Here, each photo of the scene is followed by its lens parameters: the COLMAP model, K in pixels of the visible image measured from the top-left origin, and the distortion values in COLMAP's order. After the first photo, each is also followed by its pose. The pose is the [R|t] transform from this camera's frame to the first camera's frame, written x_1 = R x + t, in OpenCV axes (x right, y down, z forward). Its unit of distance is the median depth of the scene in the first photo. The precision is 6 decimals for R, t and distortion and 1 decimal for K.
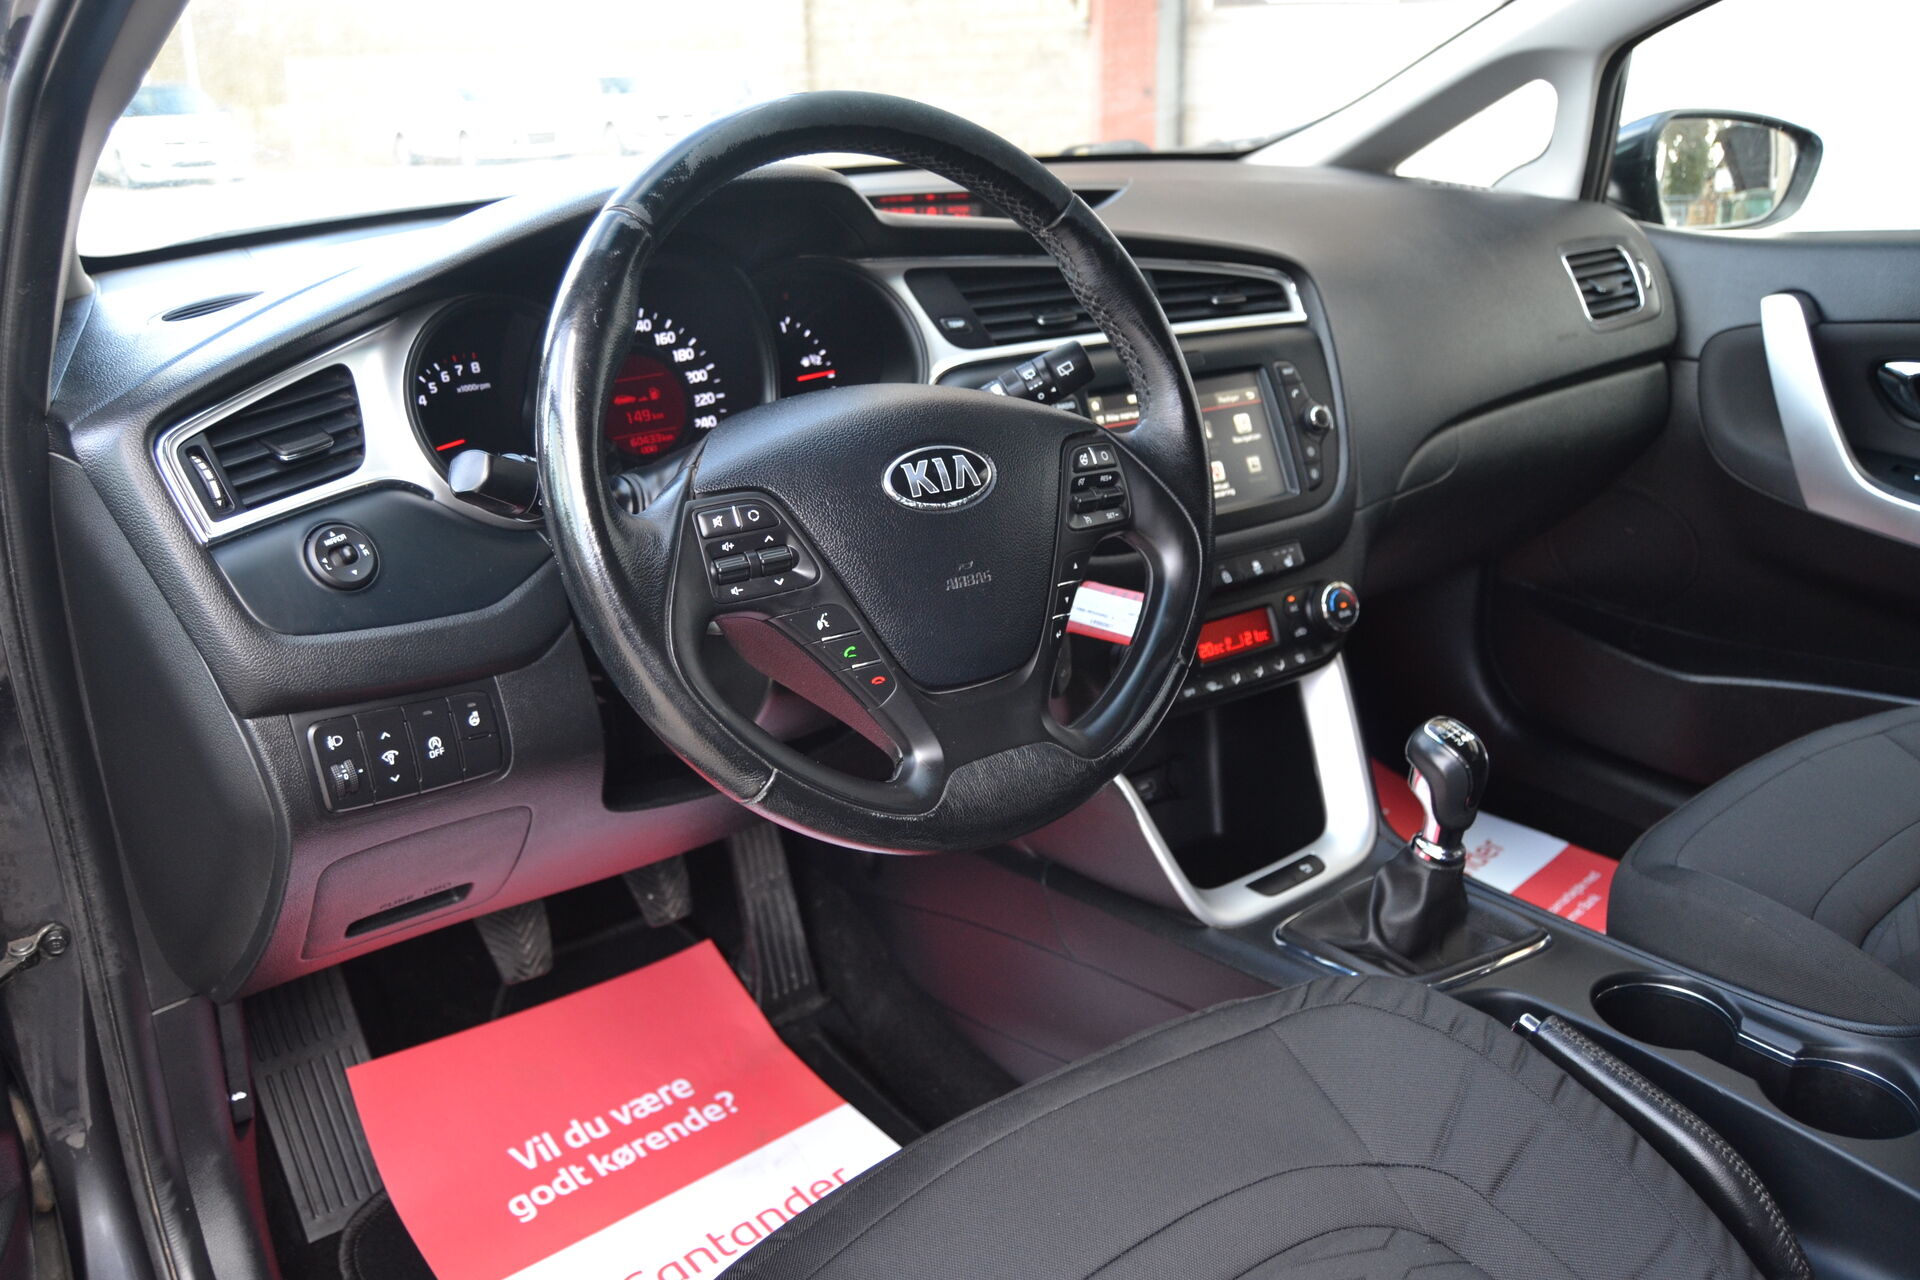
lens RADIAL K [[1527.6, 0, 954.1], [0, 1527.6, 635.5], [0, 0, 1]] dist [-0.086553, -0.001527]
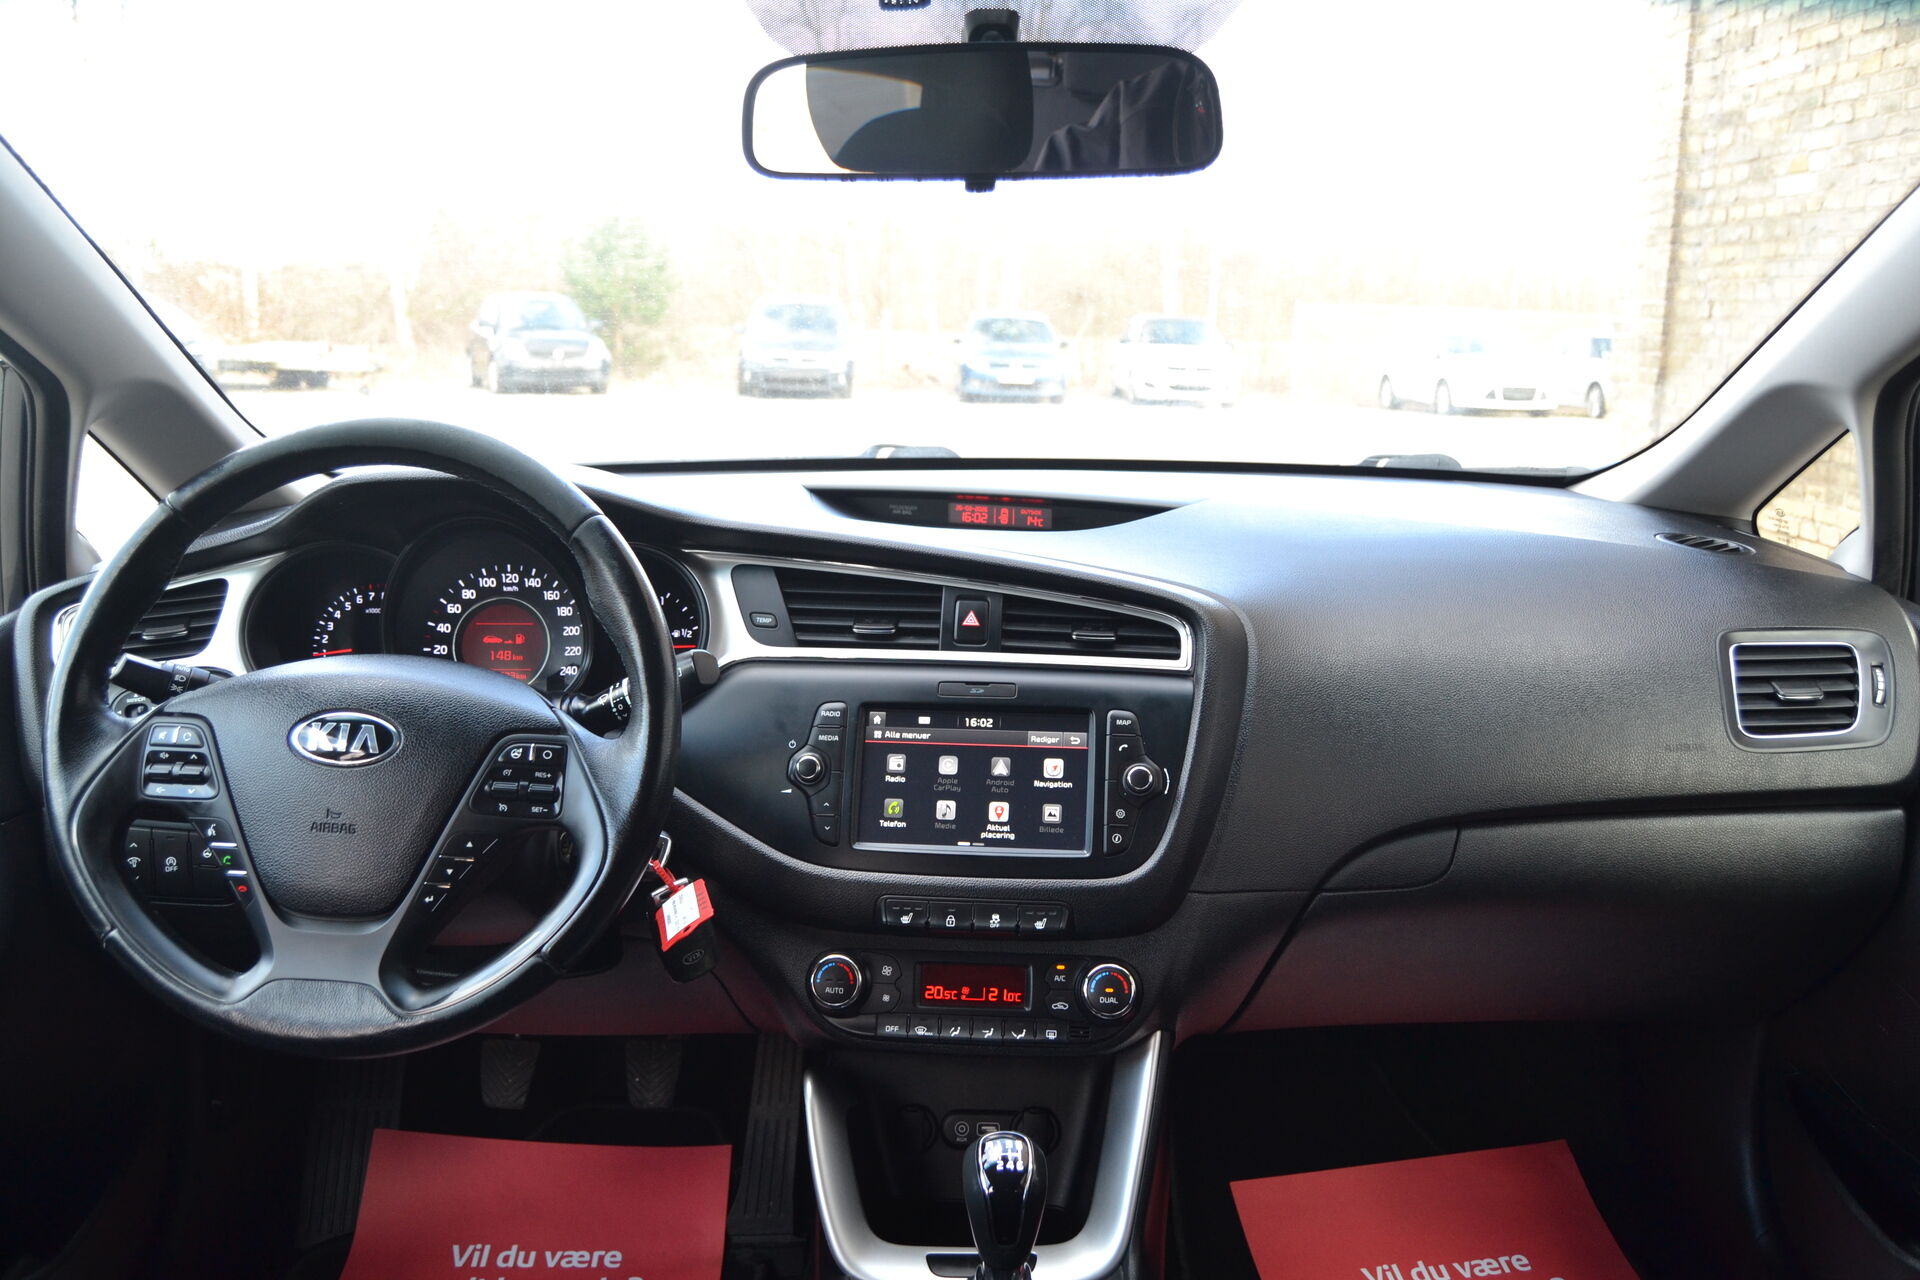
lens RADIAL K [[1527.6, 0, 948.5], [0, 1527.6, 647.4], [0, 0, 1]] dist [-0.086553, -0.001527]
pose [[0.797678, 0.153500, -0.583222, 0.674848], [-0.237021, 0.969042, -0.069131, -0.131810], [0.554555, 0.193380, 0.809366, 0.194489]]
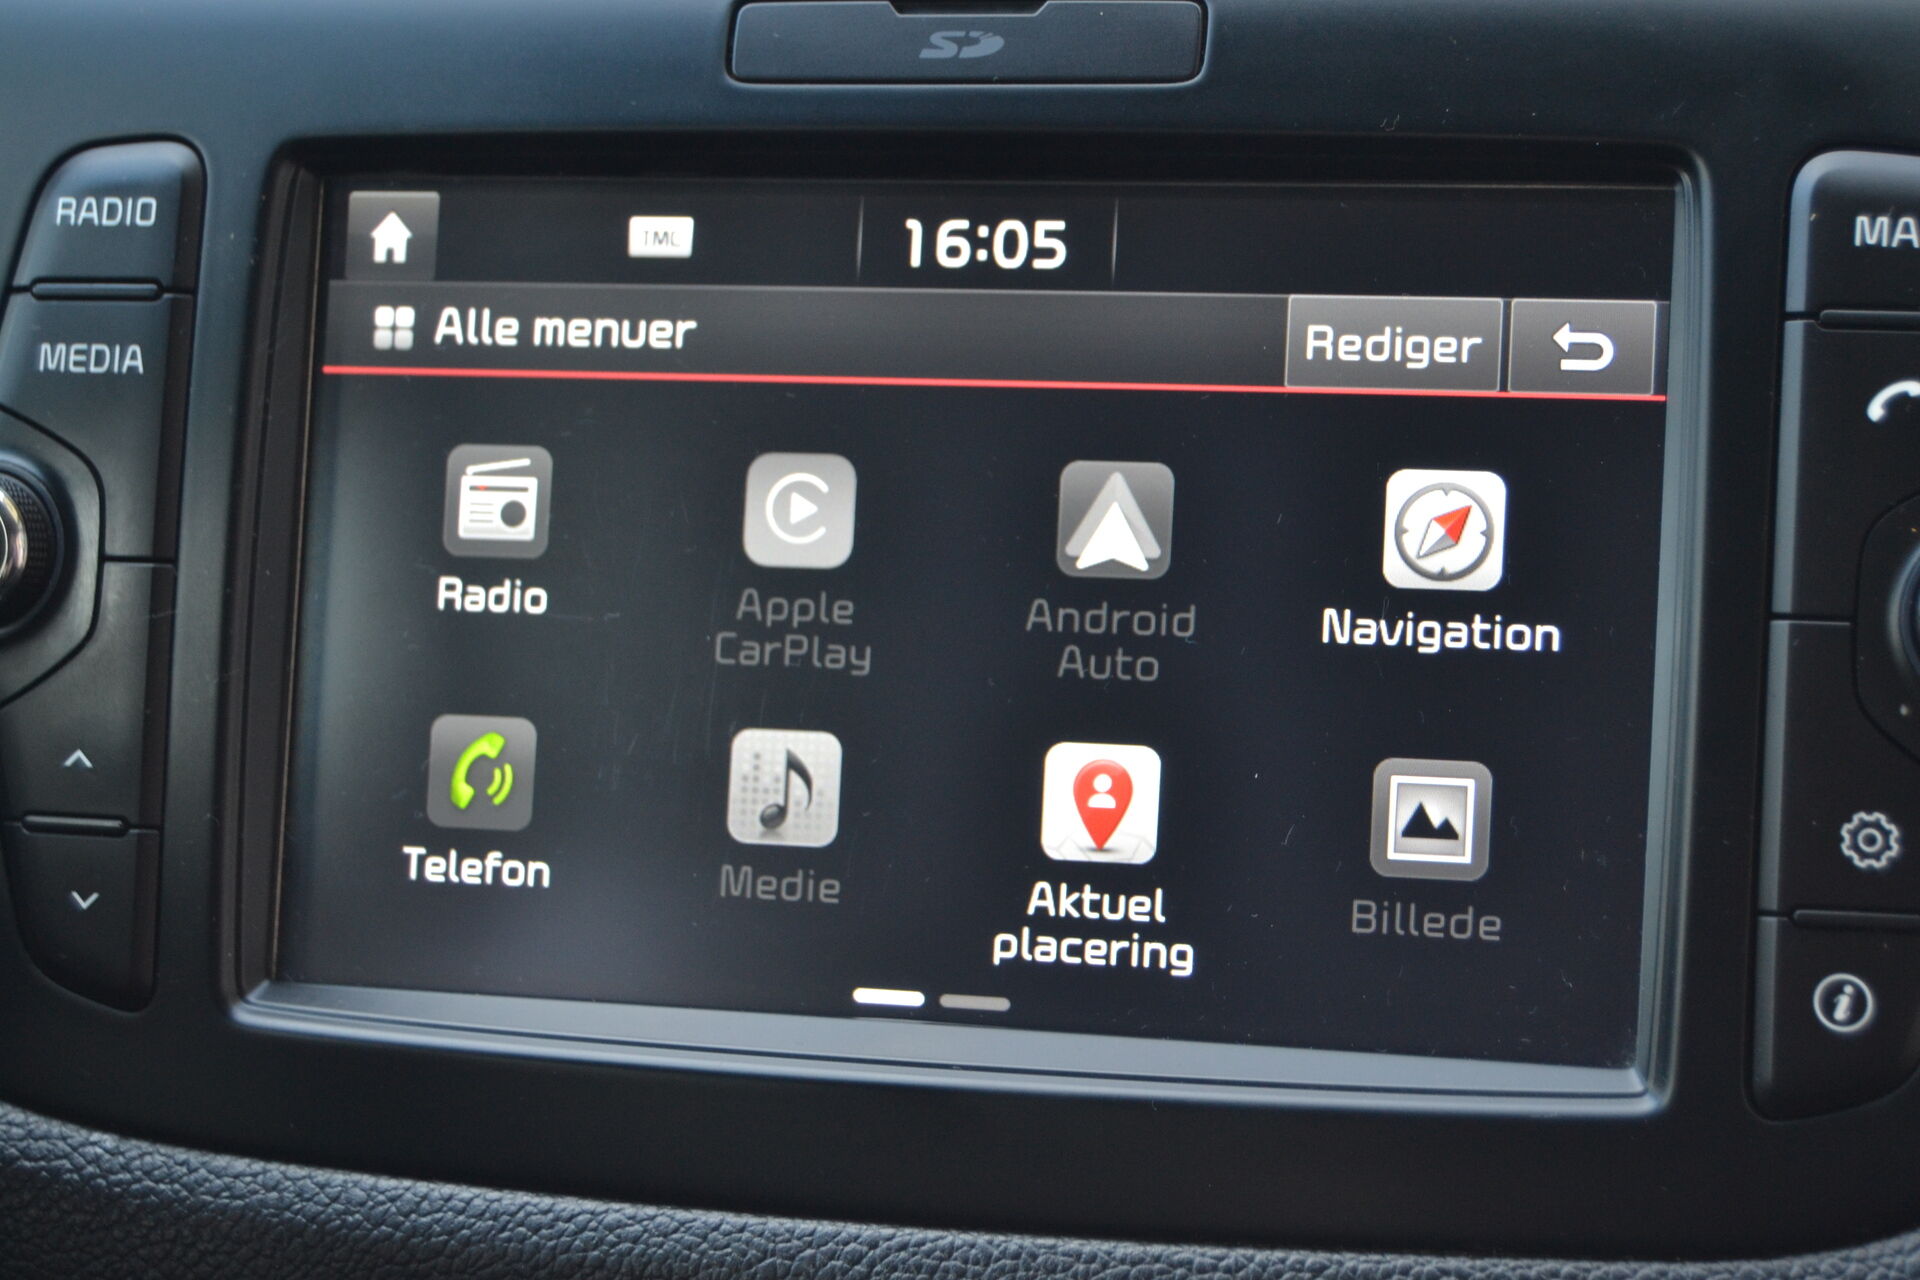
lens RADIAL K [[3716.1, 0, 956.7], [0, 3716.1, 637.8], [0, 0, 1]] dist [-0.043118, 0.000000]
pose [[0.708989, 0.258921, -0.655968, 0.395929], [-0.209123, 0.965515, 0.155077, -0.175698], [0.673500, 0.027231, 0.738686, 0.706629]]
